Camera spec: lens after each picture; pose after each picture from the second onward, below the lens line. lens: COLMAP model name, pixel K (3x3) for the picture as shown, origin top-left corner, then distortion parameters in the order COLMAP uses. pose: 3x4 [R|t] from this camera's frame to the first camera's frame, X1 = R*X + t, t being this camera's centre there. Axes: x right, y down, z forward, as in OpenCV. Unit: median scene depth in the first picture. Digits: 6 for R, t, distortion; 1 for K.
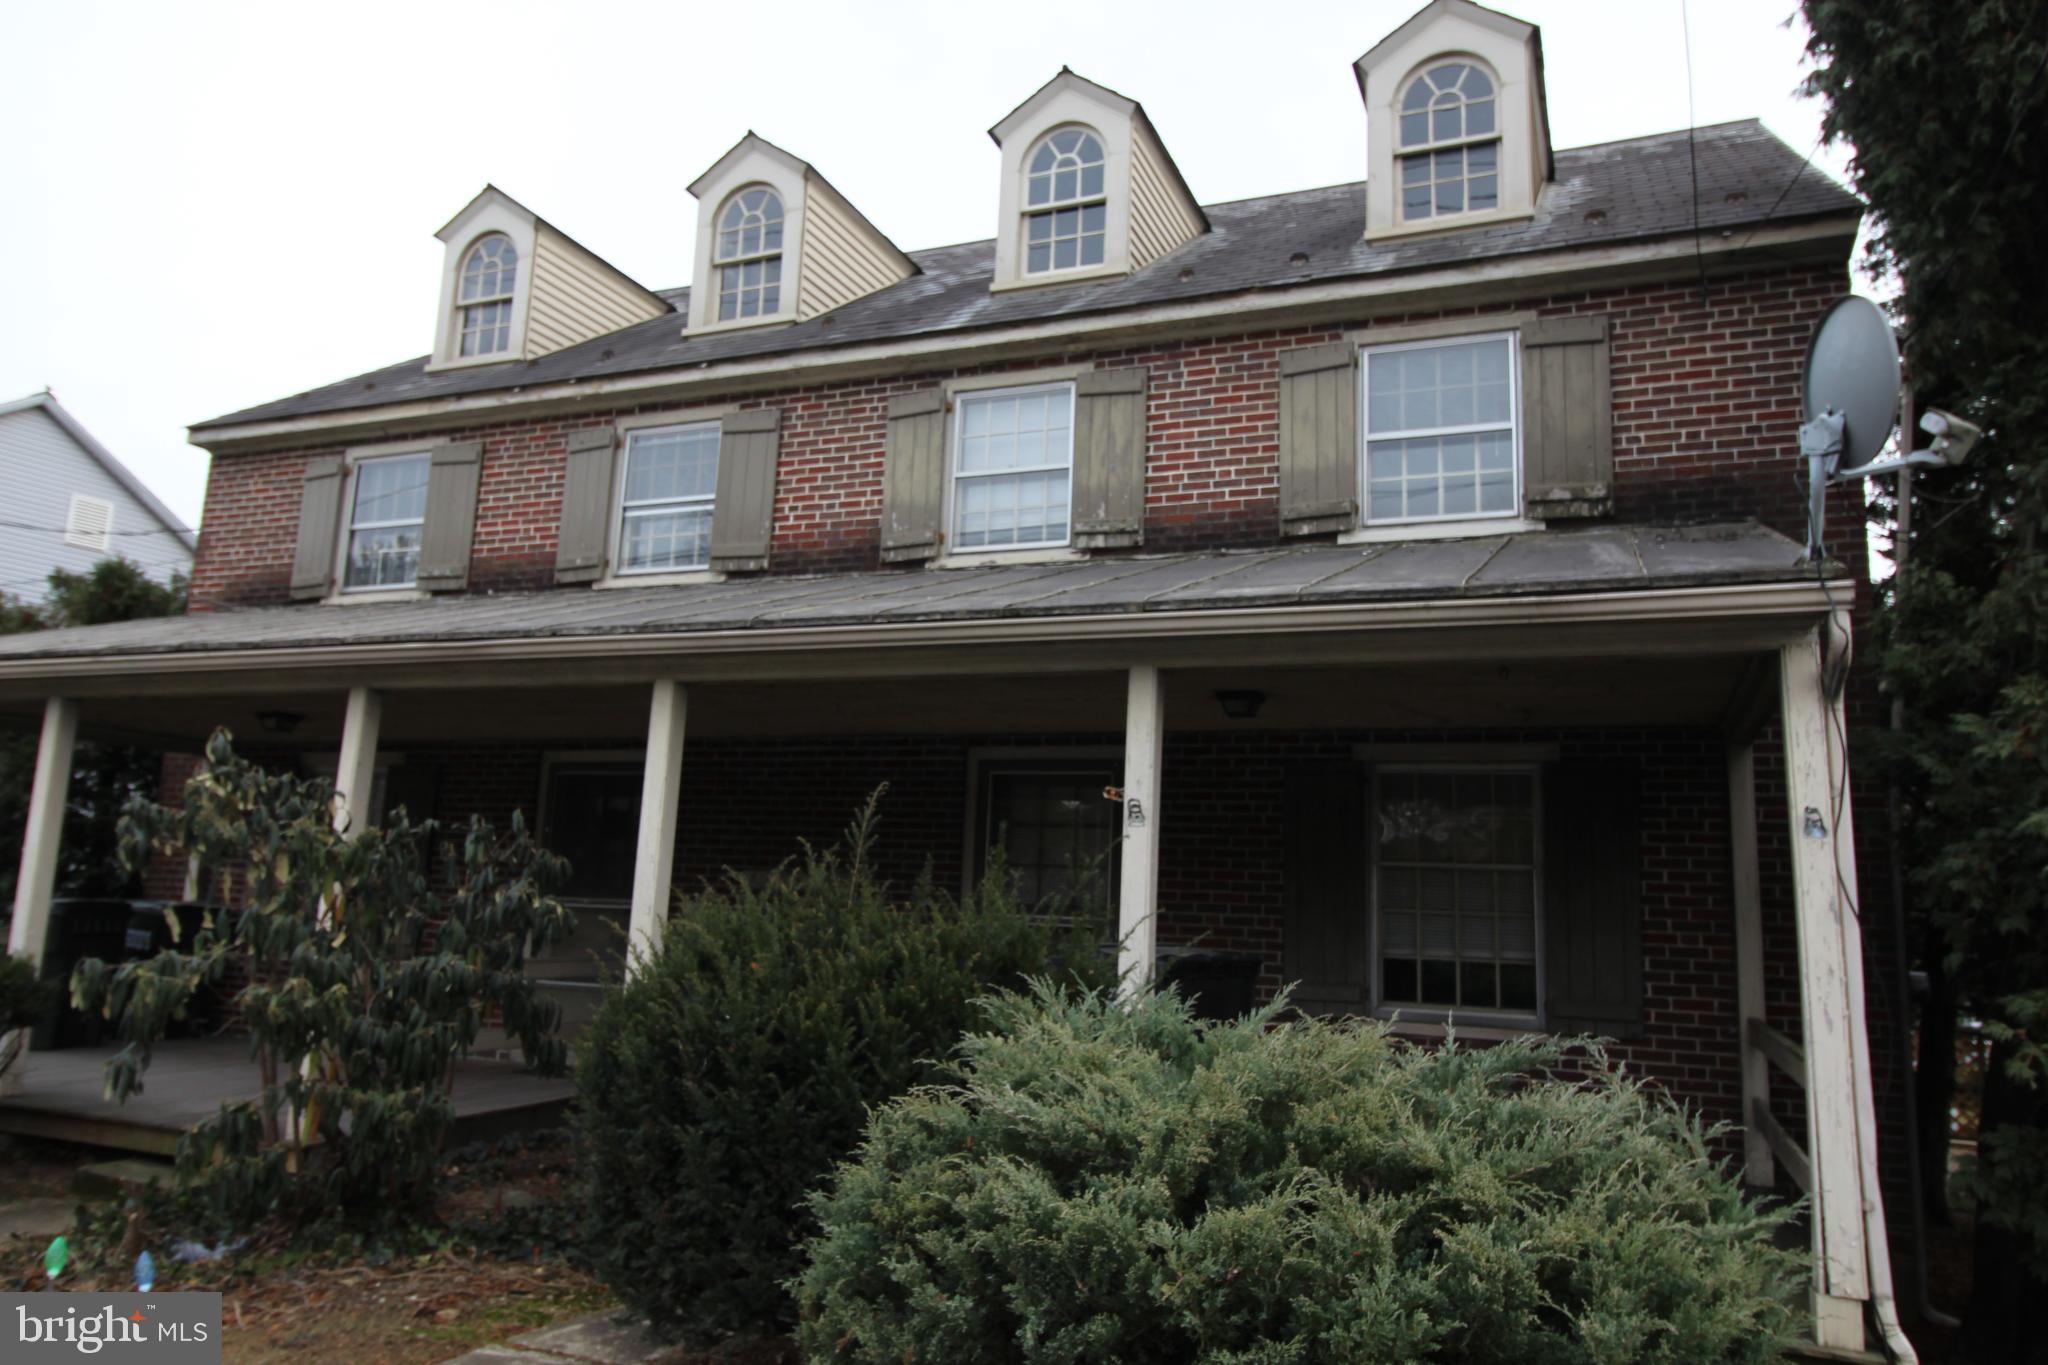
lens RADIAL K [[1415.1, 0, 1026.5], [0, 1415.1, 681.4], [0, 0, 1]] dist [0.004828, -0.002170]
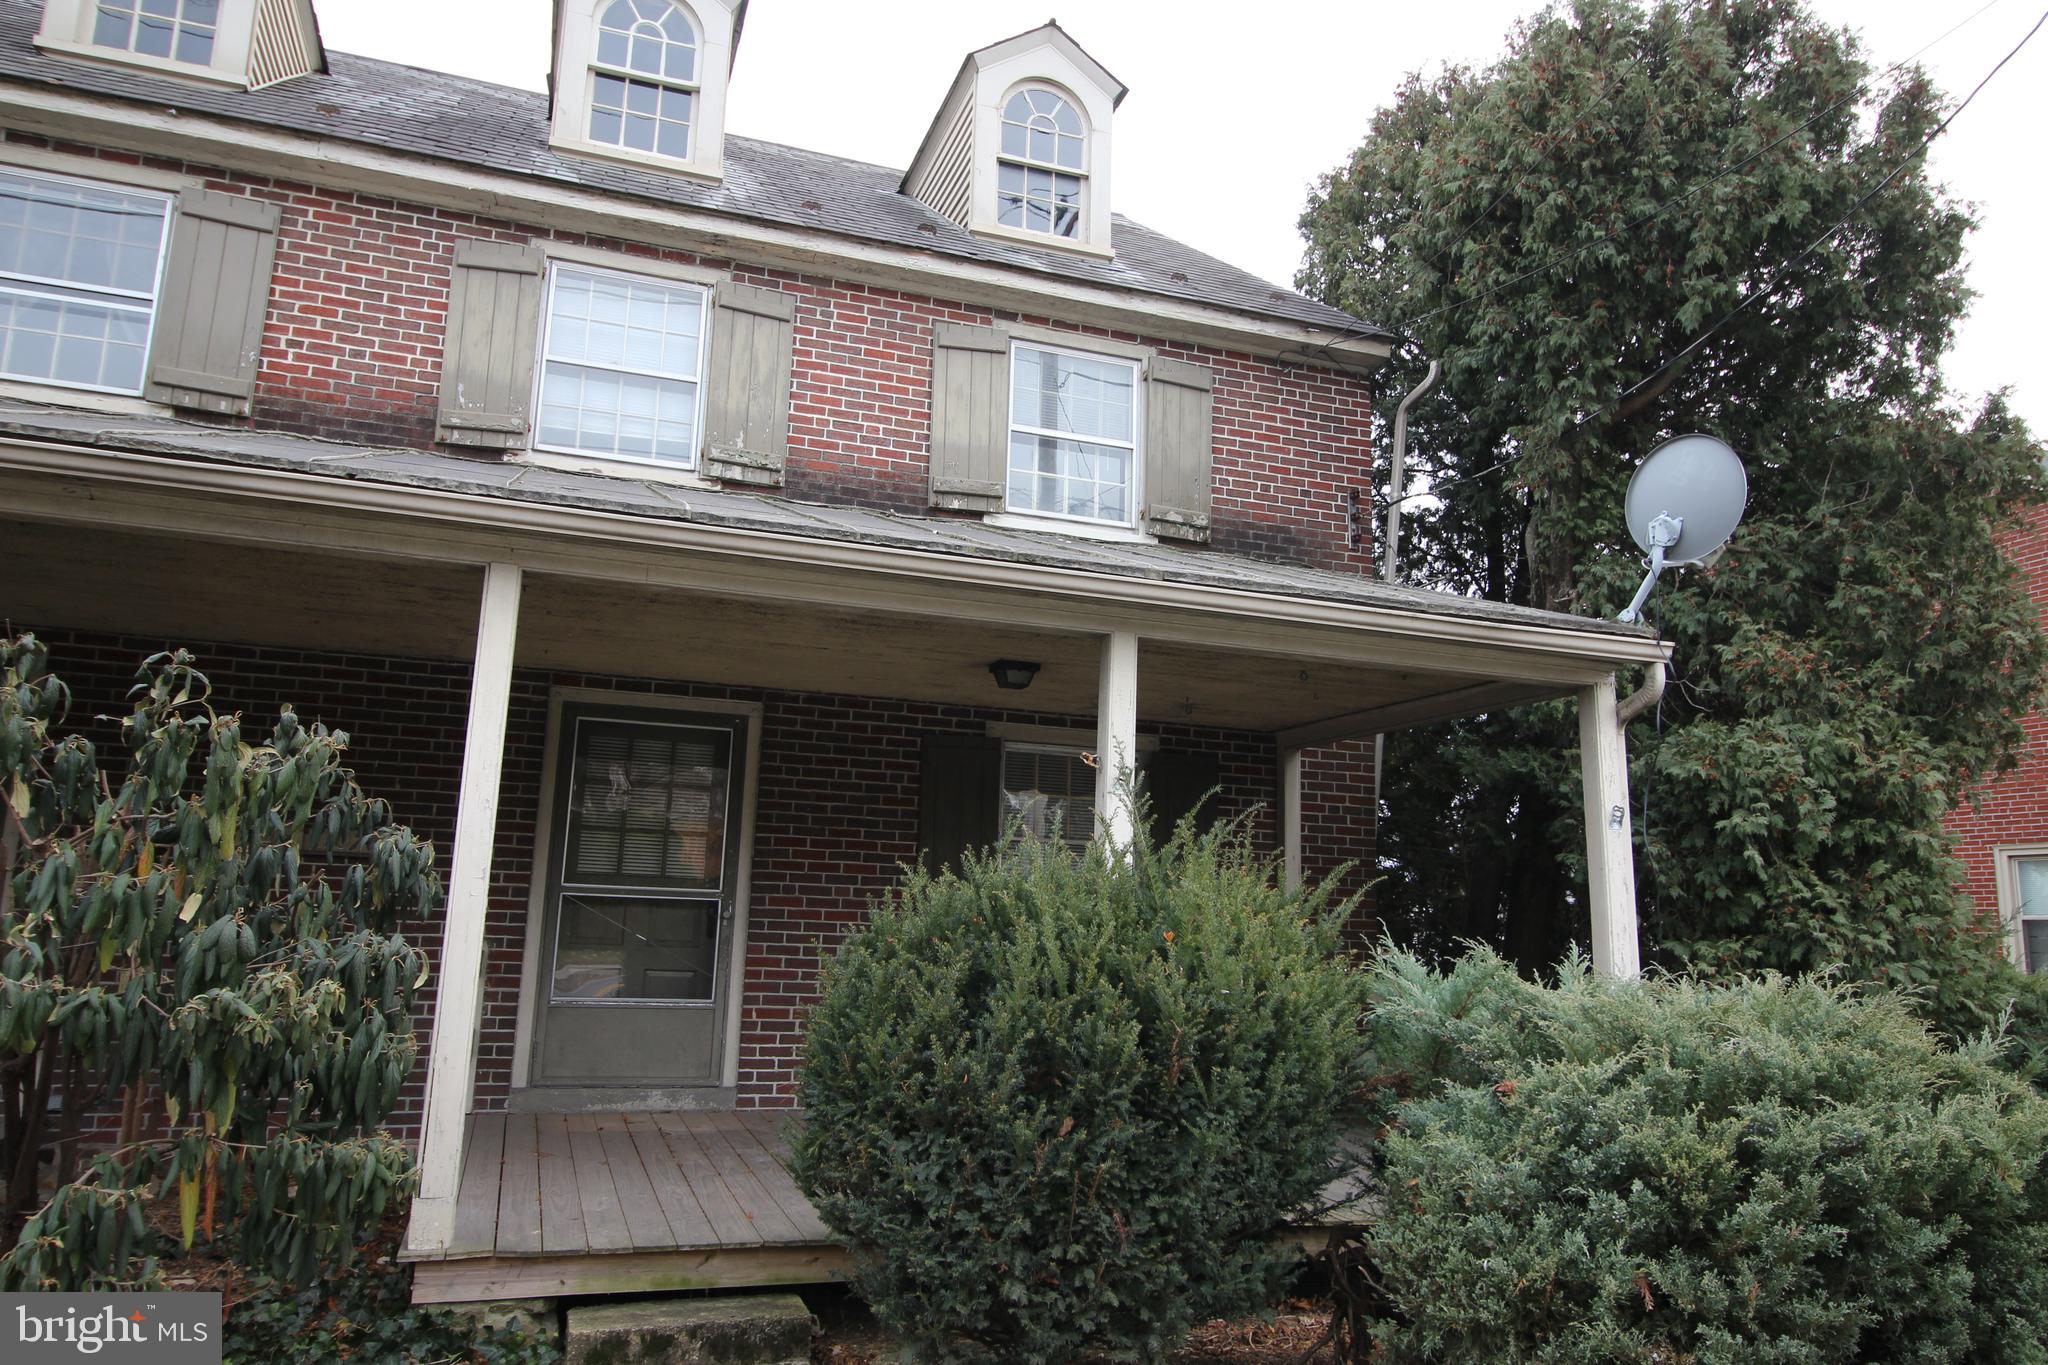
lens RADIAL K [[1453.2, 0, 1038.7], [0, 1453.2, 627.3], [0, 0, 1]] dist [0.001967, -0.011487]
pose [[0.745596, 0.114762, 0.656442, -0.399563], [-0.119463, 0.992120, -0.037758, 0.010884], [-0.655602, -0.050269, 0.753431, 0.164898]]
